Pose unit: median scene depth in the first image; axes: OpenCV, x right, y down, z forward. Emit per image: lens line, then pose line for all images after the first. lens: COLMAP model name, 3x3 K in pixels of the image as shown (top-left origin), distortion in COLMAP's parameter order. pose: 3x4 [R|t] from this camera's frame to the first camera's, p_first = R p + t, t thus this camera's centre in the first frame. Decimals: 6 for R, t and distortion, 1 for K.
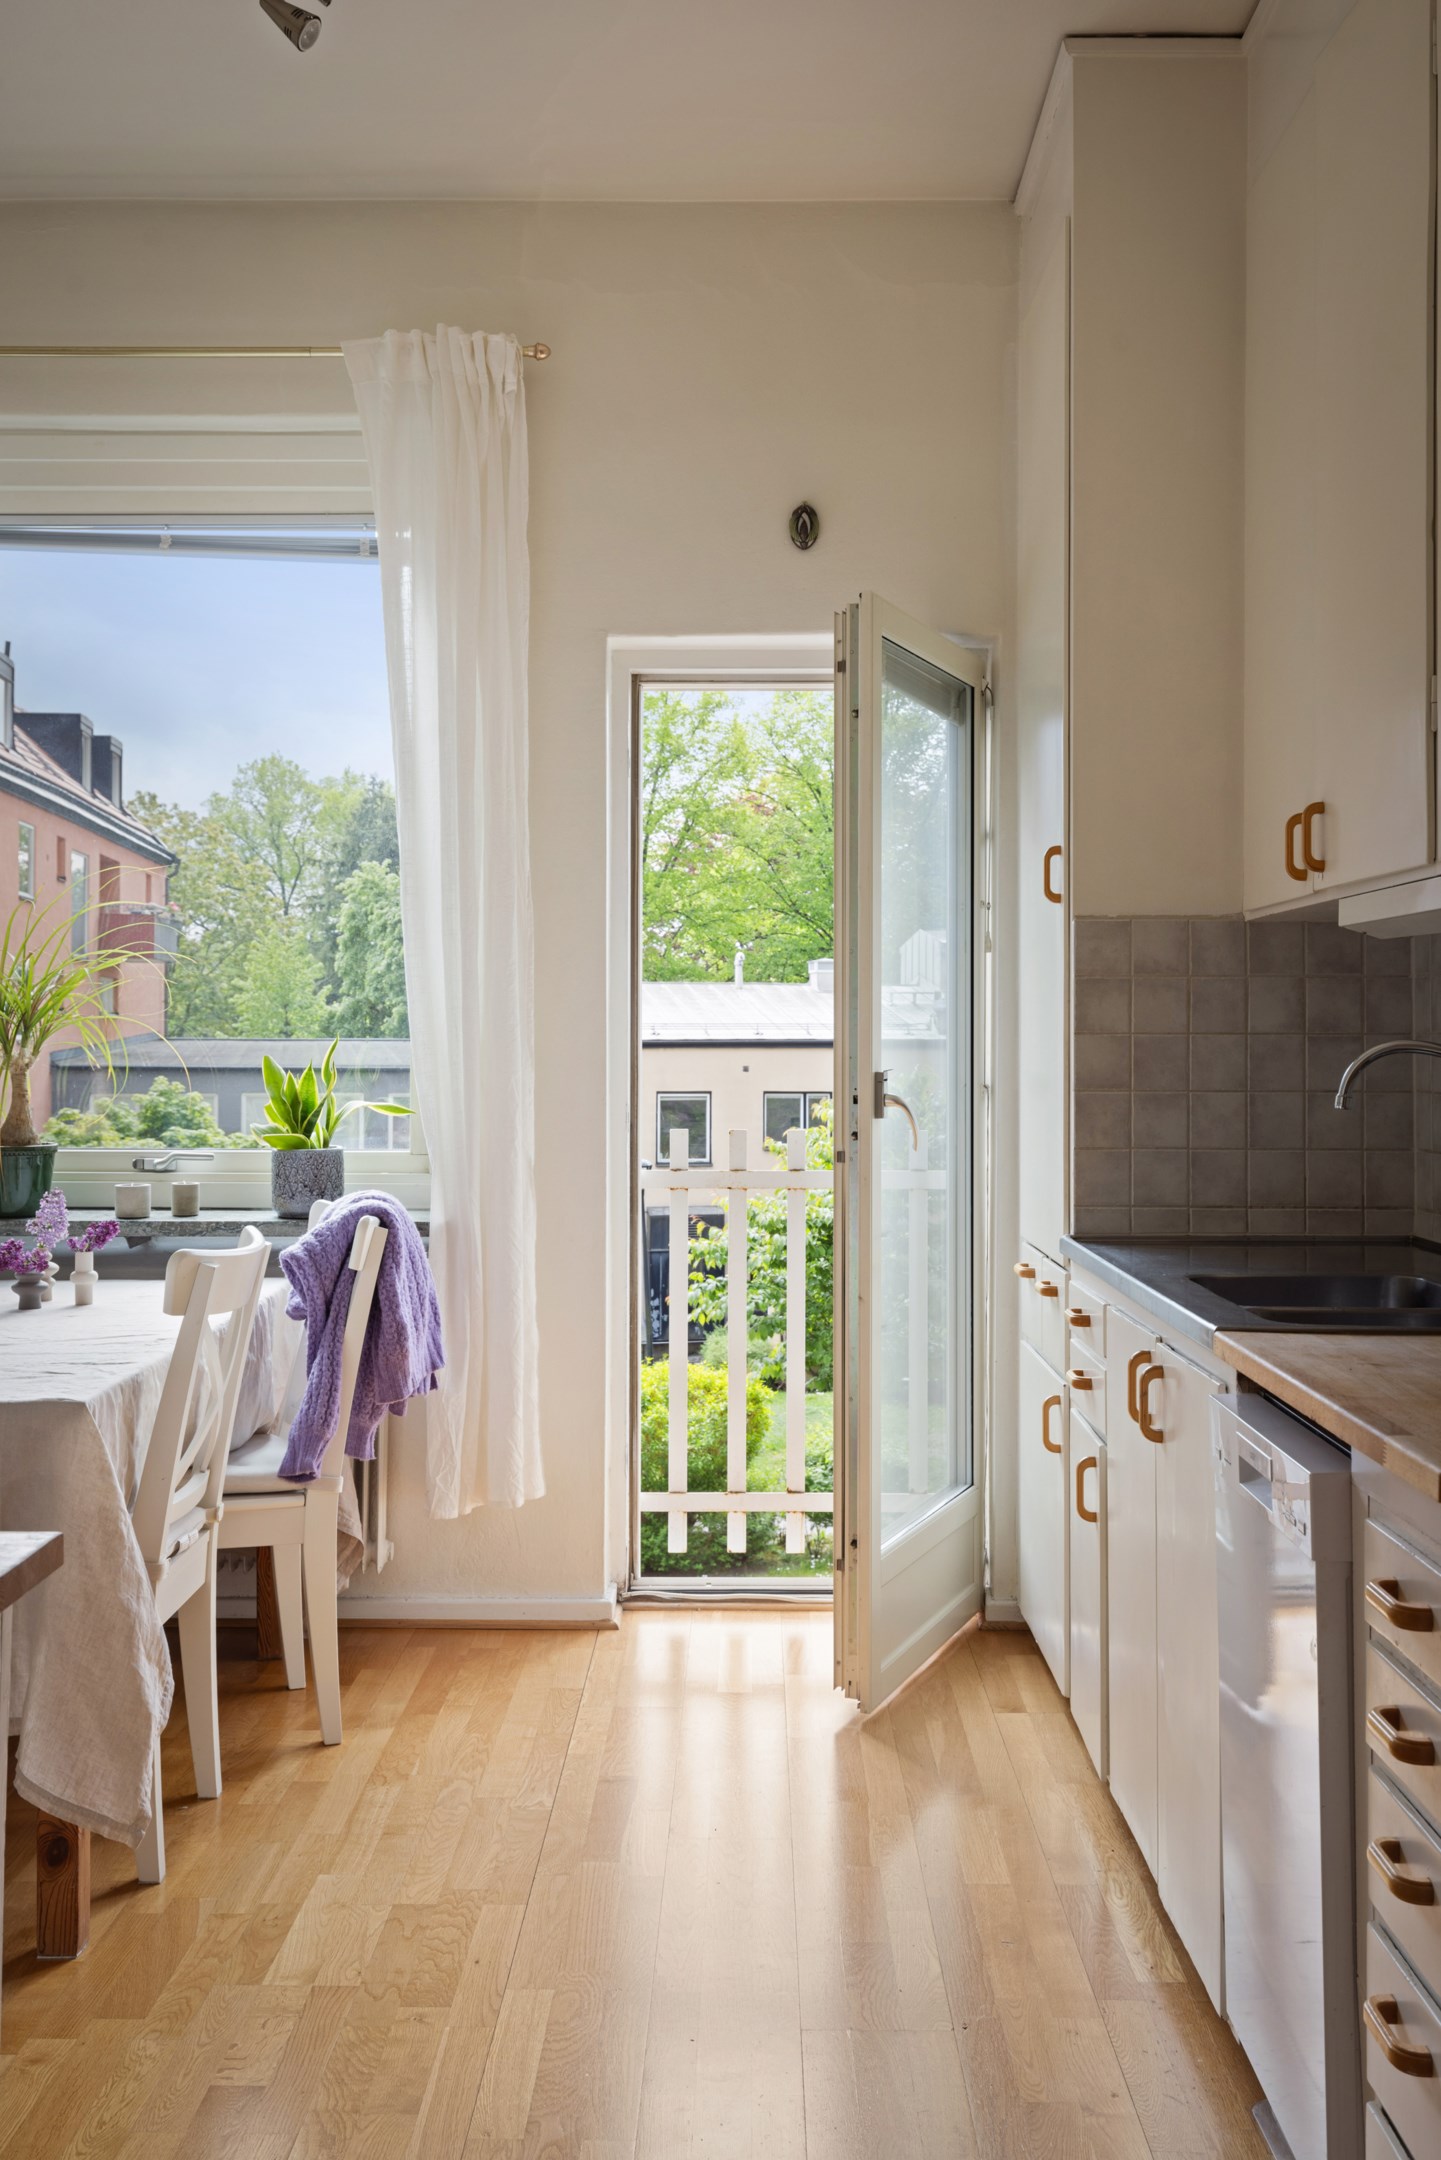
lens RADIAL K [[2035.0, 0, 721.7], [0, 2035.0, 1019.9], [0, 0, 1]] dist [-0.001757, 0.009605]
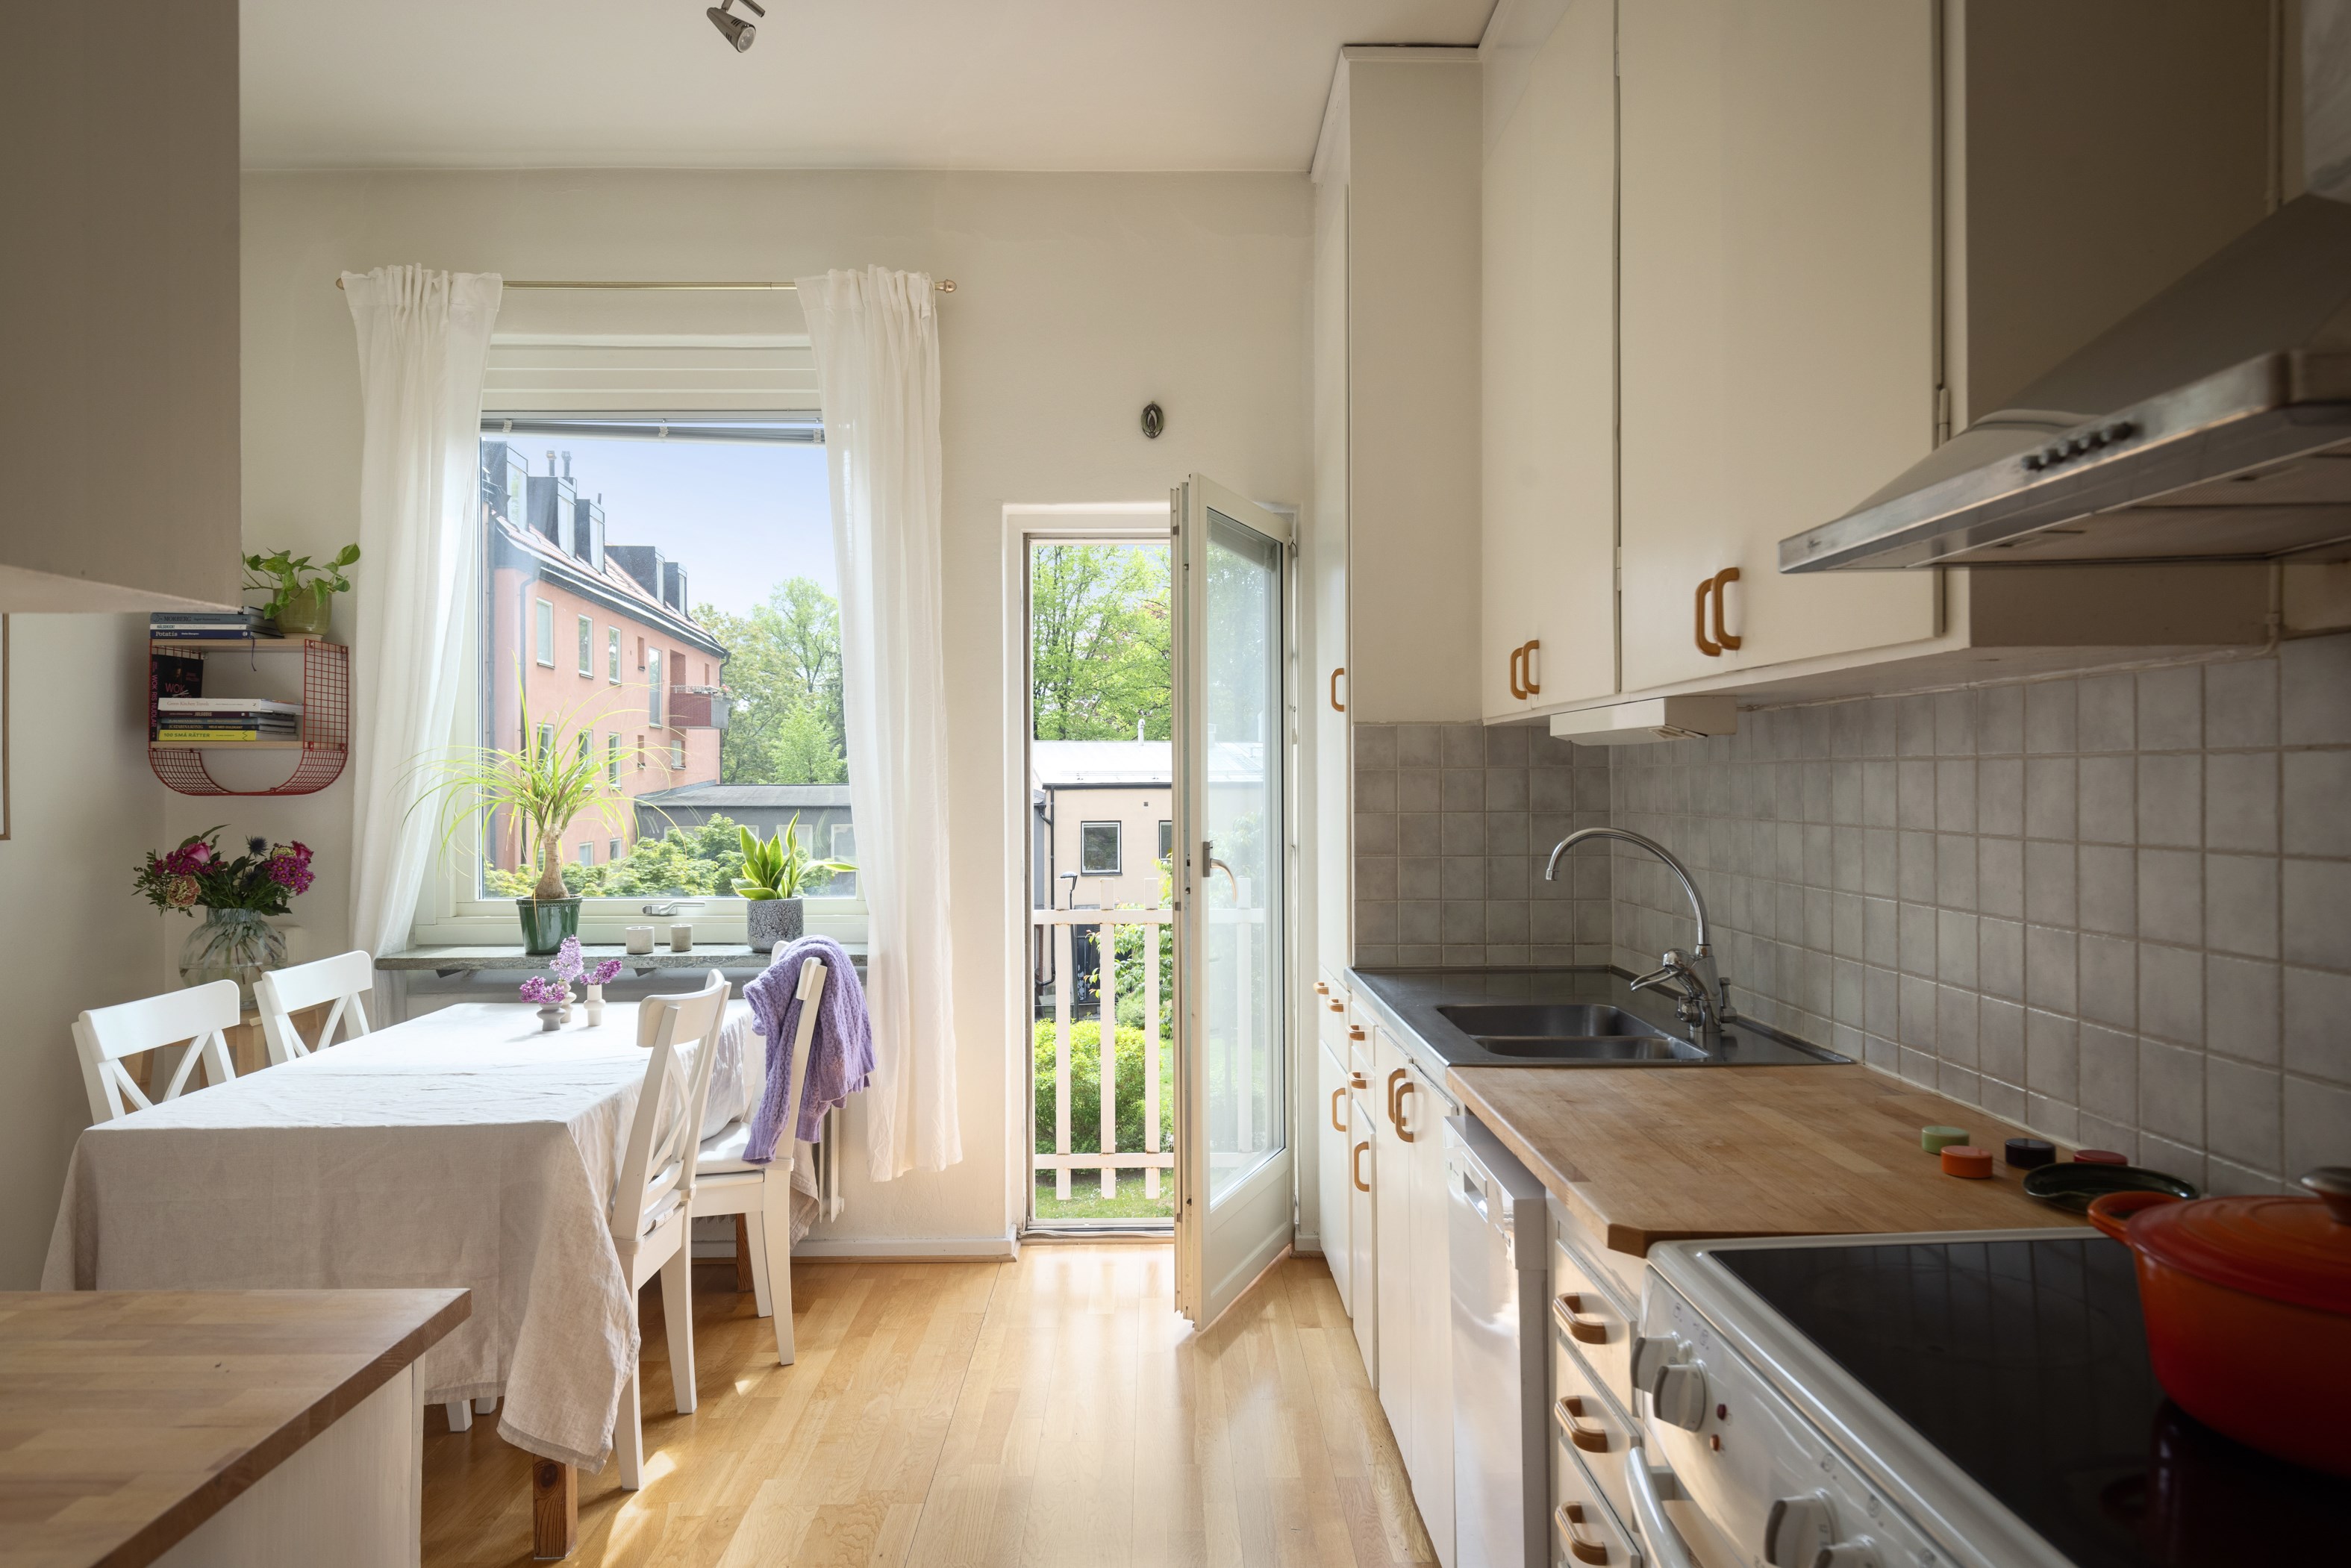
lens RADIAL K [[1473.8, 0, 1175.5], [0, 1473.8, 784.0], [0, 0, 1]] dist [-0.002042, -0.000705]
pose [[0.999535, -0.007179, 0.029624, 0.028998], [0.006805, 0.999896, 0.012699, -0.022960], [-0.029712, -0.012492, 0.999480, 0.053965]]
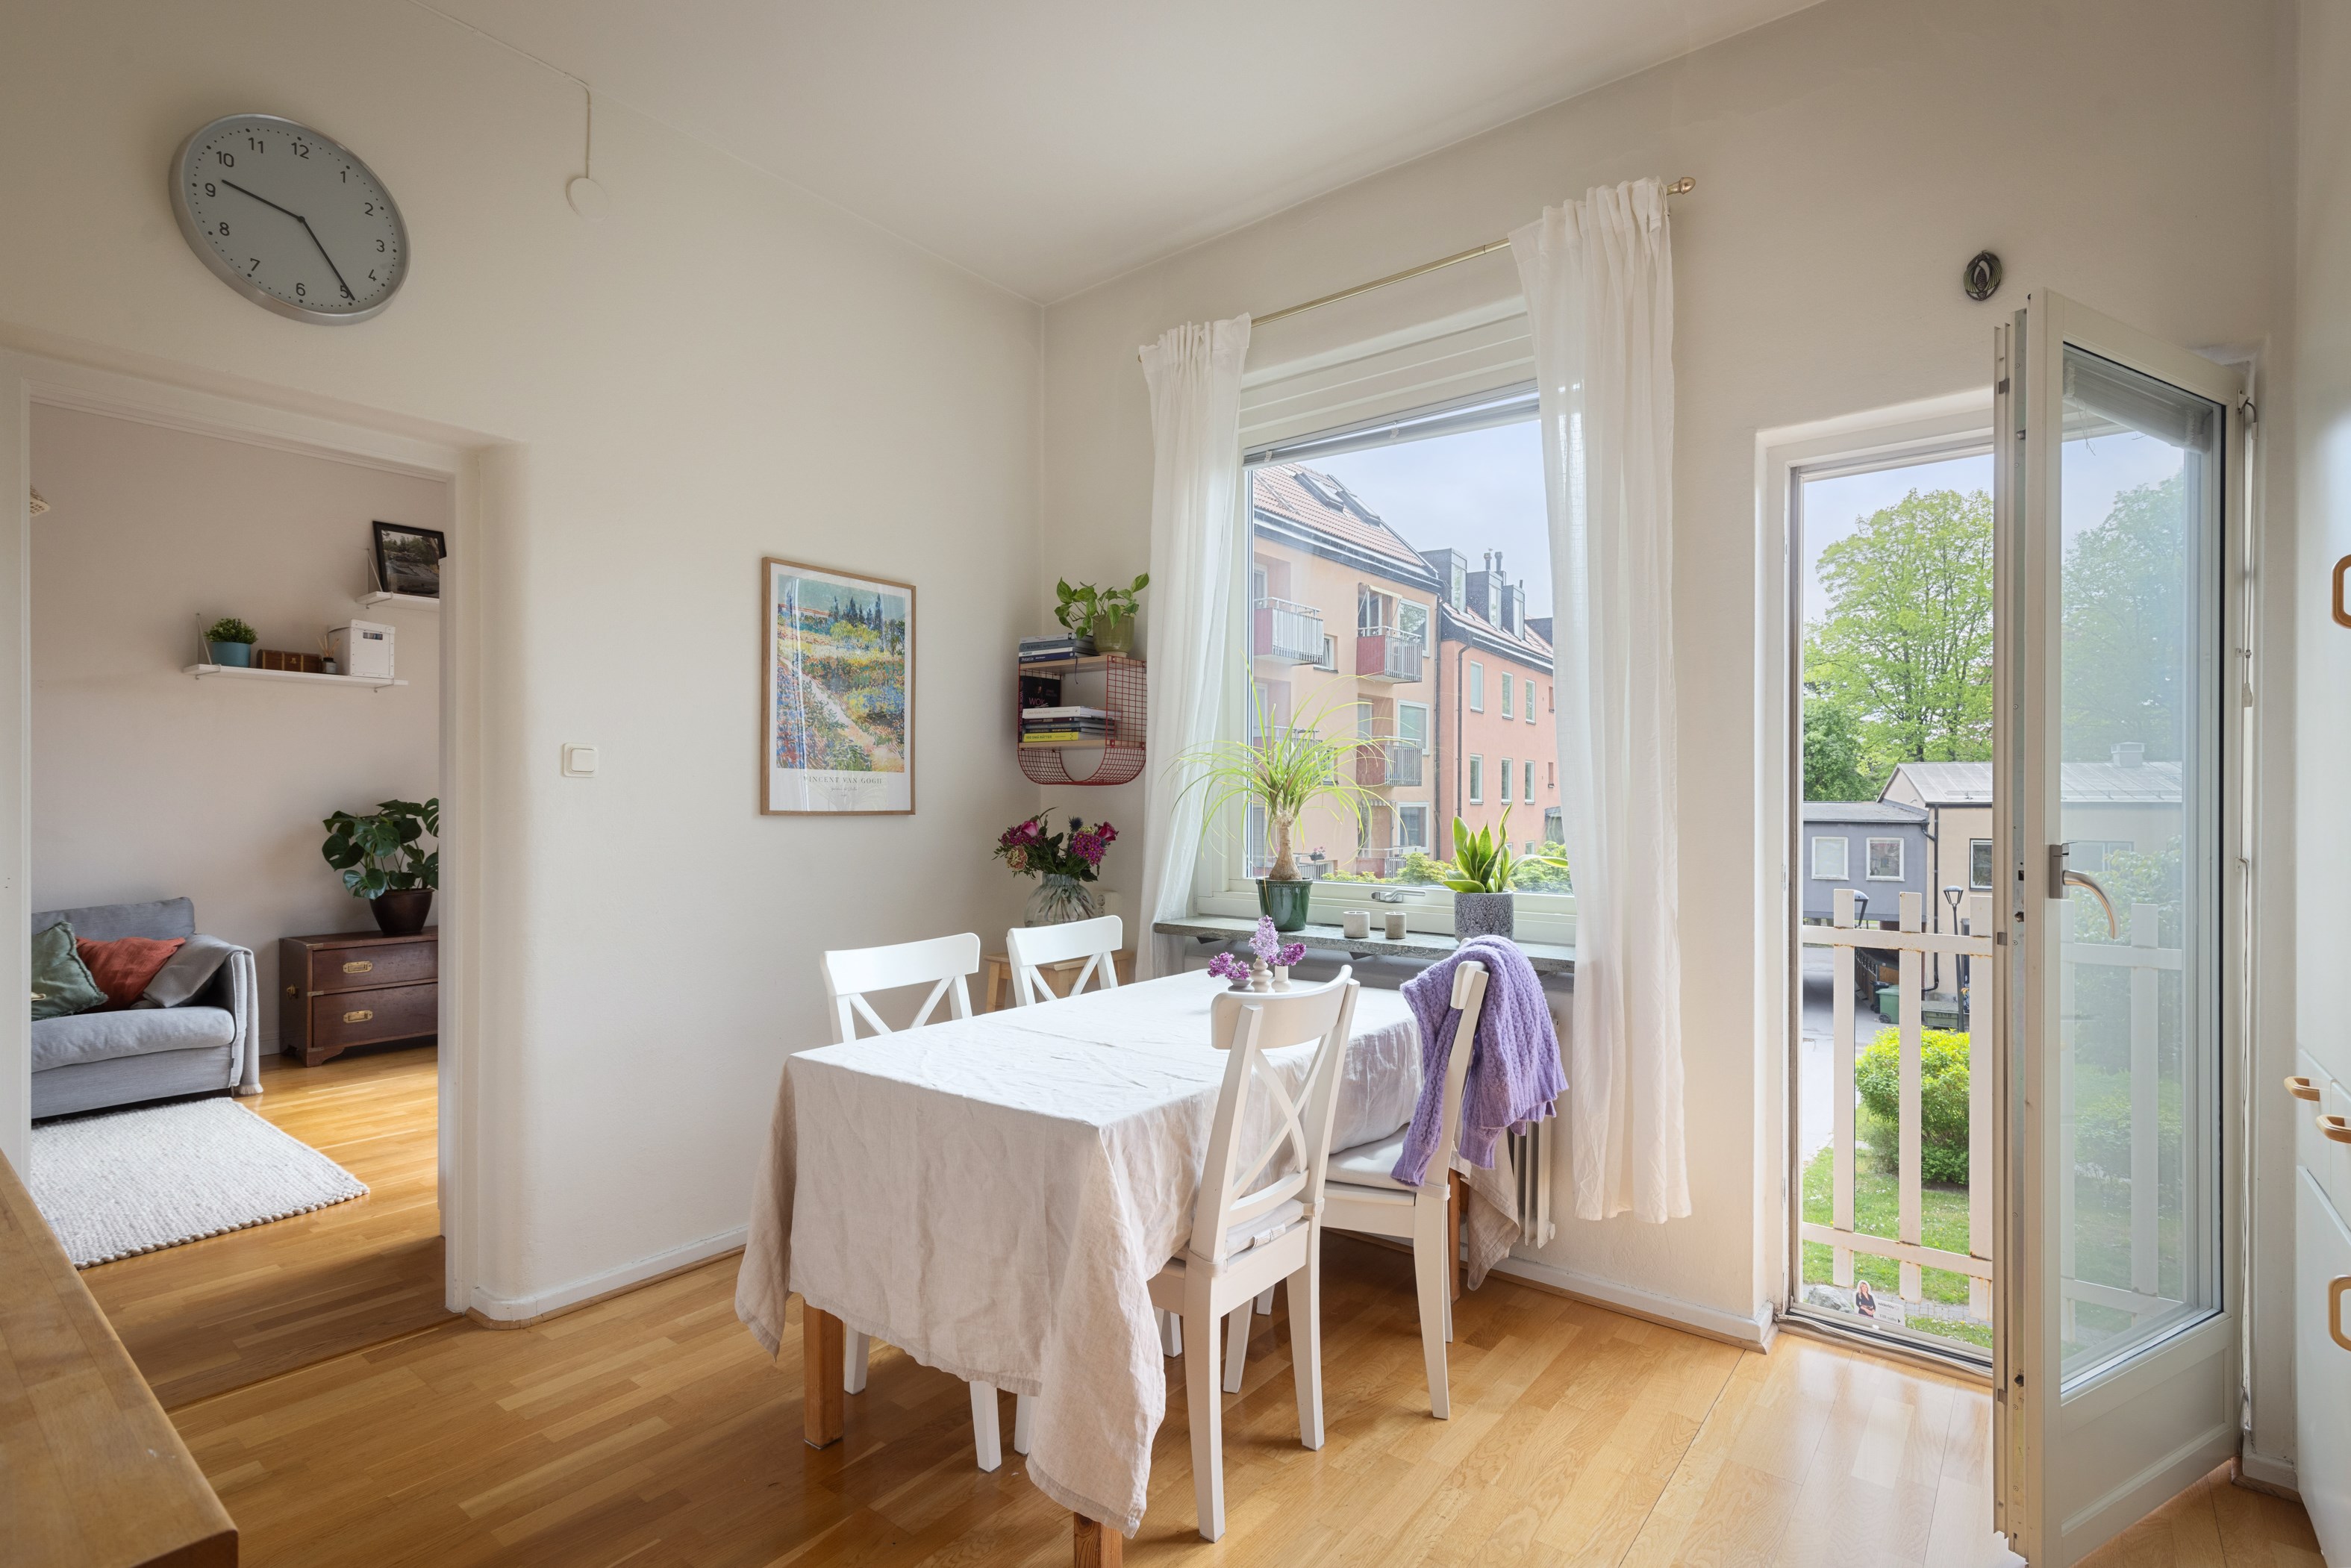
lens RADIAL K [[1111.7, 0, 1164.3], [0, 1111.7, 800.9], [0, 0, 1]] dist [0.007705, -0.001360]
pose [[0.787518, 0.000049, -0.616291, 0.069614], [0.005633, 0.999958, 0.007278, 0.001433], [0.616266, -0.009203, 0.787485, 0.383550]]
